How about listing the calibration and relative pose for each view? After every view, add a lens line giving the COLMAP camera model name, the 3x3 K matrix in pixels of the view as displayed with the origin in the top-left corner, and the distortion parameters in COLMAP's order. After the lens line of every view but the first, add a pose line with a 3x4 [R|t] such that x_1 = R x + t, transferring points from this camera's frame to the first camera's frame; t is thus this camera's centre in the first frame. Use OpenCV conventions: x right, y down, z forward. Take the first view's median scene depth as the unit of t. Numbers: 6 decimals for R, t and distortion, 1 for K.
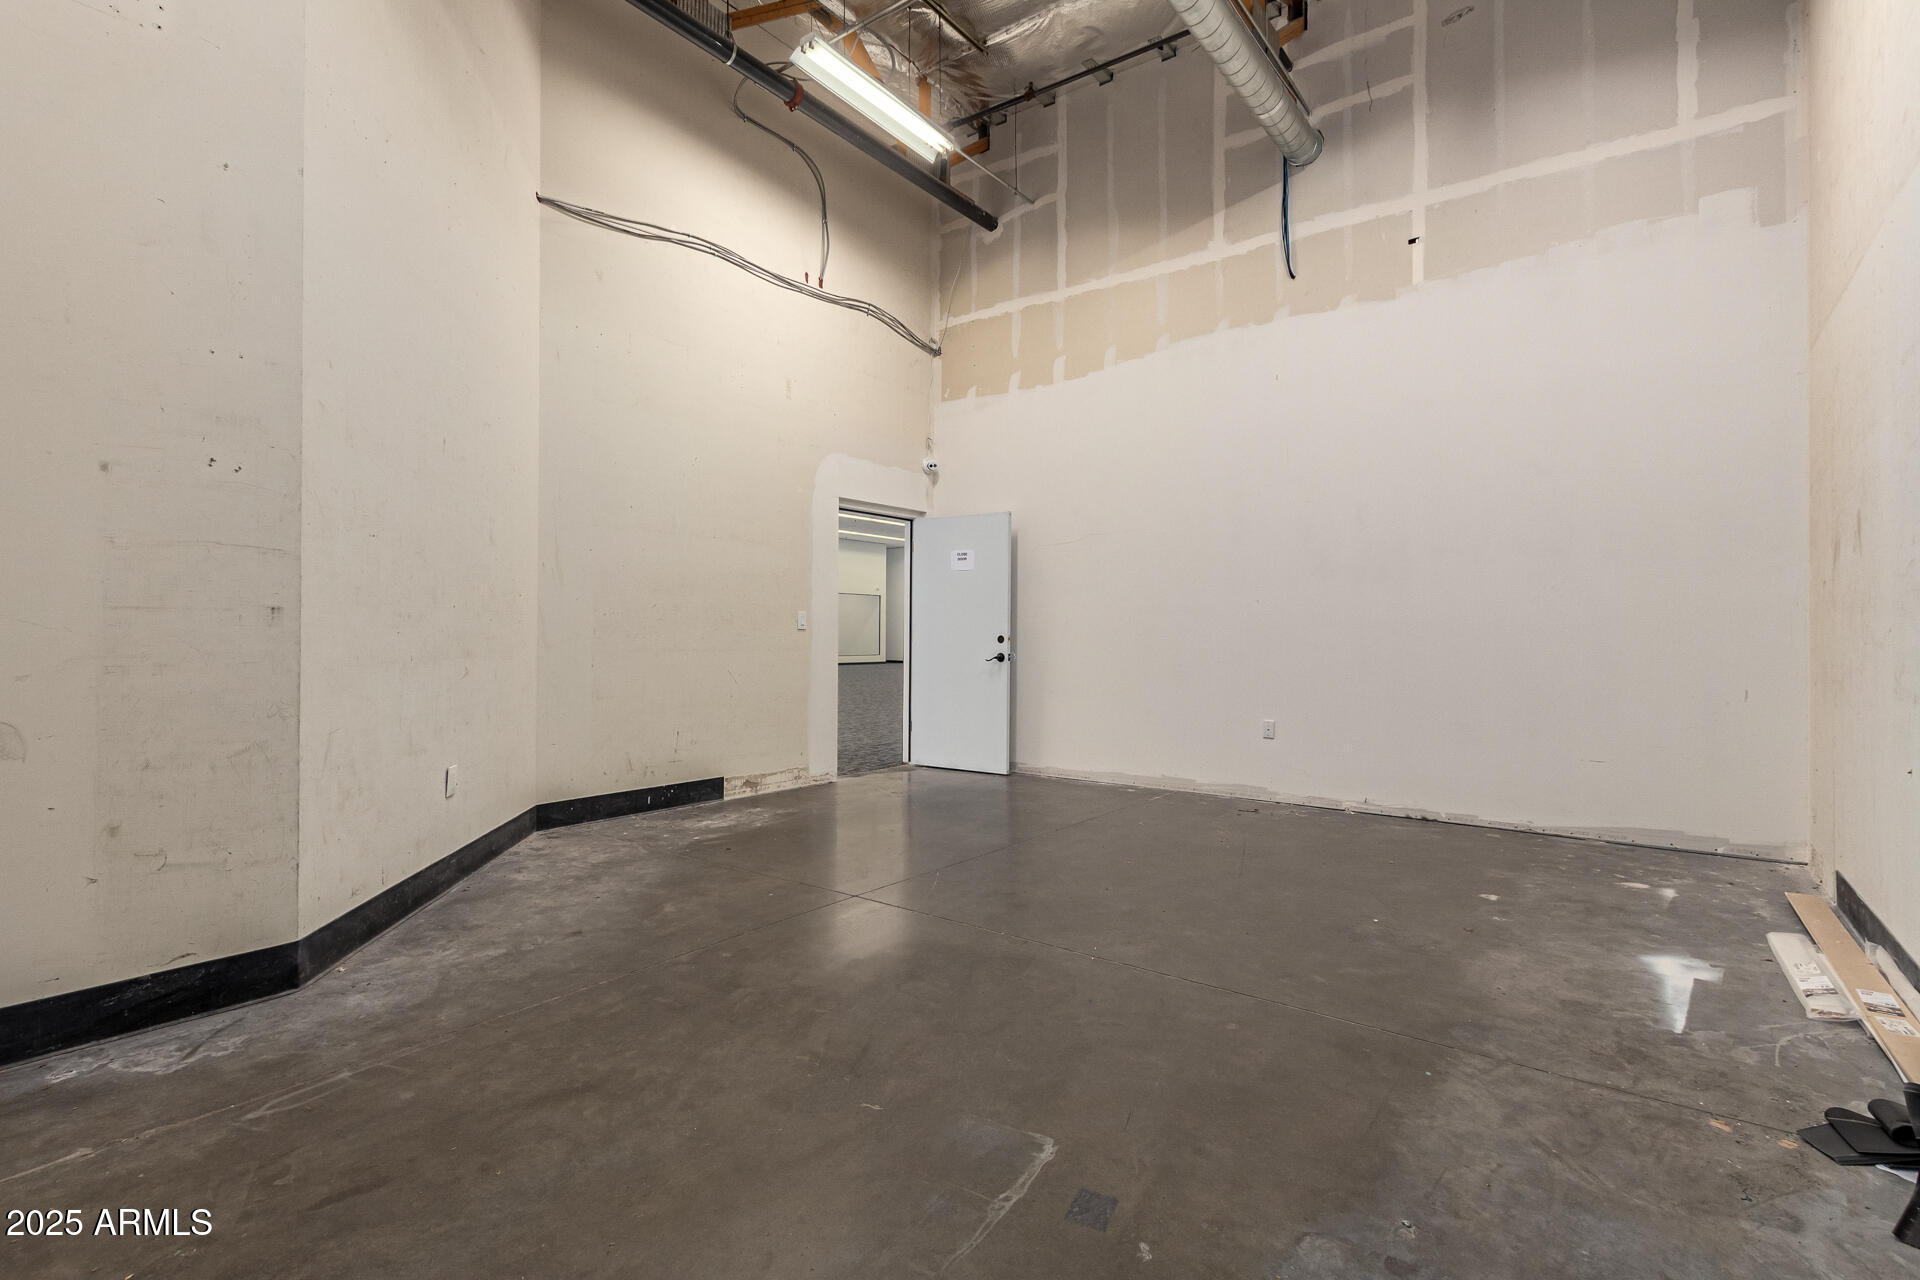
lens RADIAL K [[884.6, 0, 962.9], [0, 884.6, 635.8], [0, 0, 1]] dist [0.015743, -0.000234]
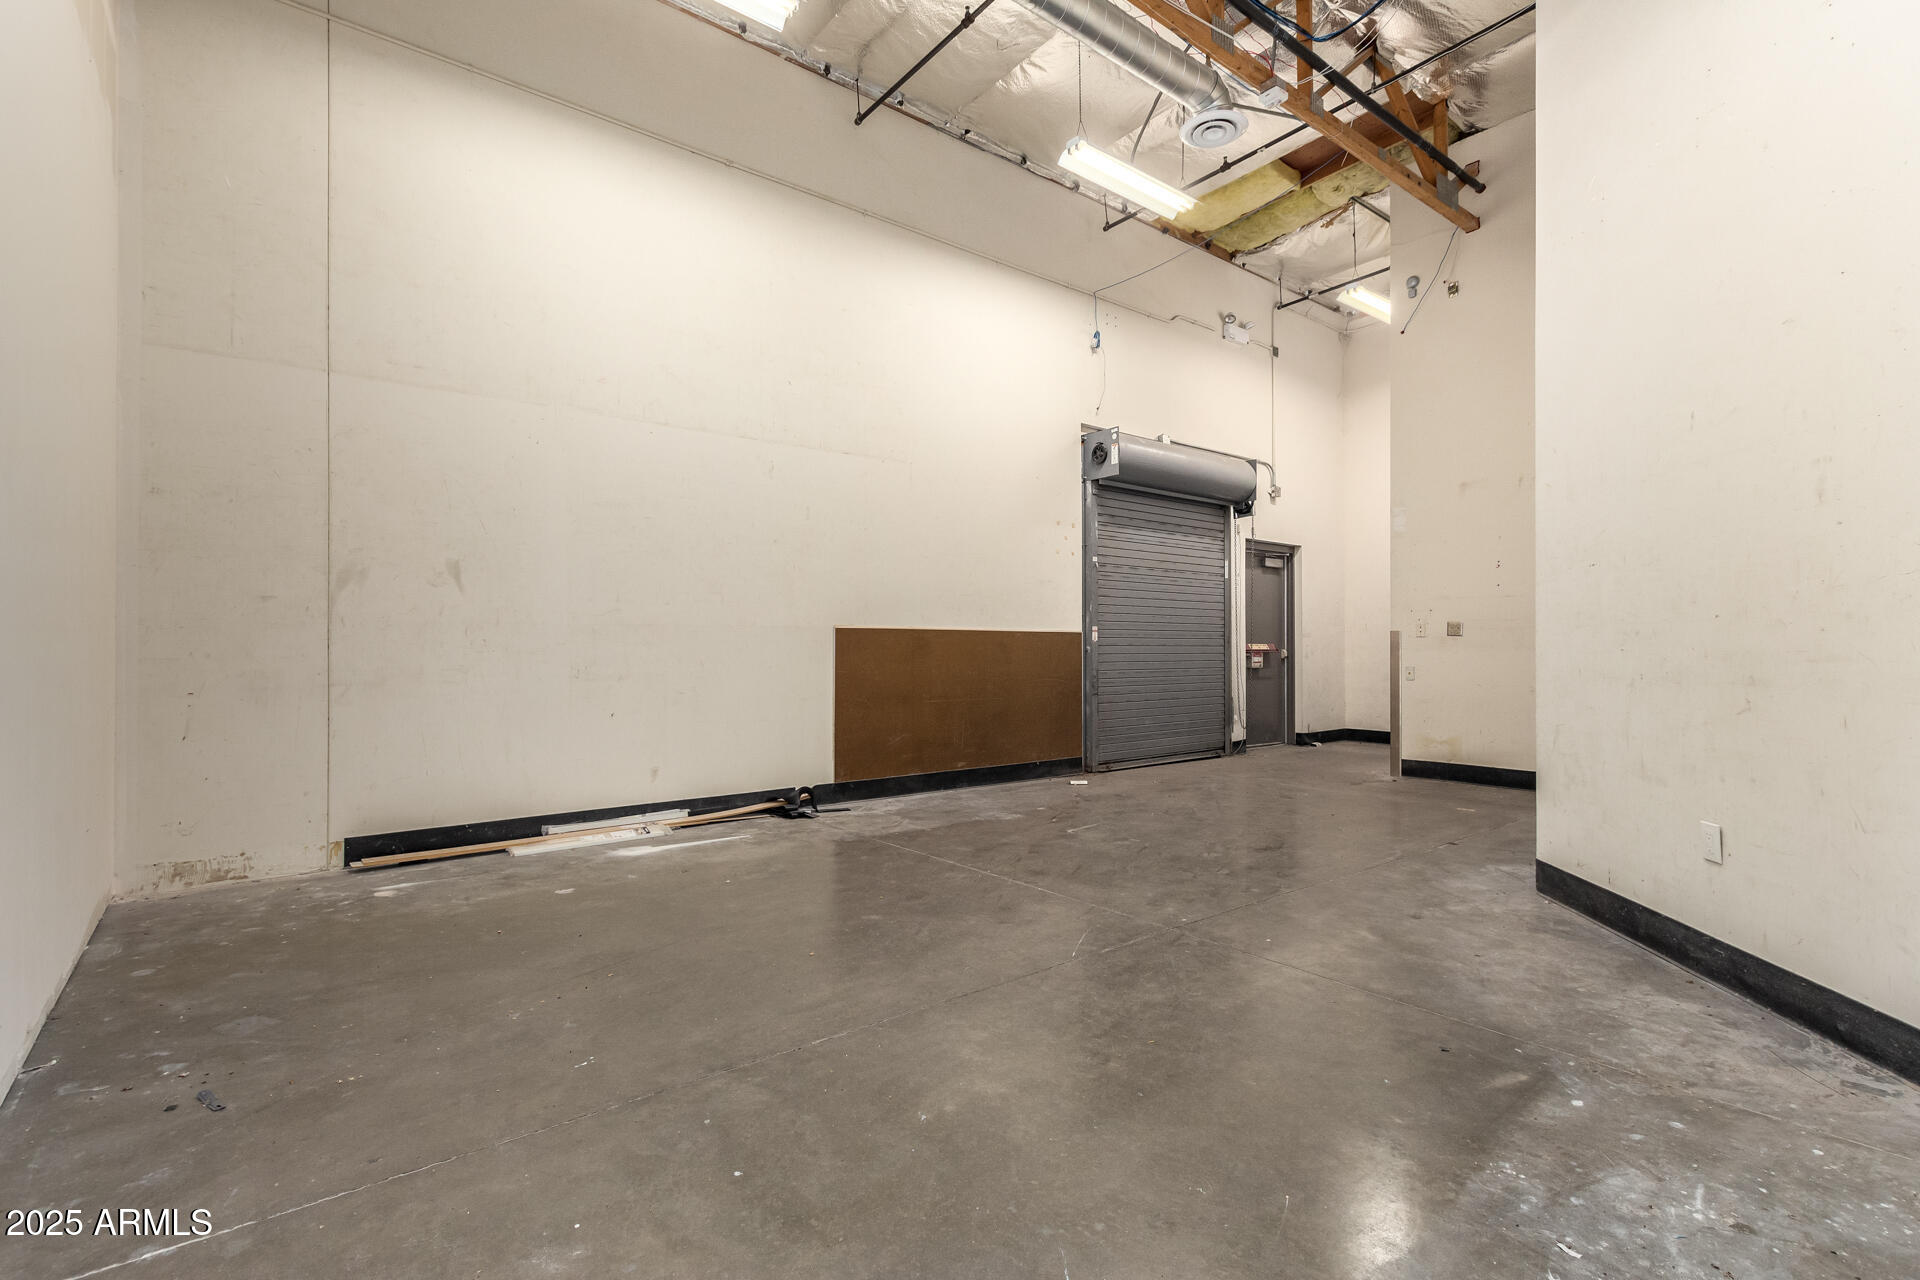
lens RADIAL K [[884.6, 0, 961.0], [0, 884.6, 642.6], [0, 0, 1]] dist [0.015743, -0.000234]
pose [[-0.968847, -0.004436, 0.247620, -0.149467], [-0.004437, 0.999990, 0.000554, -0.010730], [-0.247620, -0.000562, -0.968857, 2.163417]]
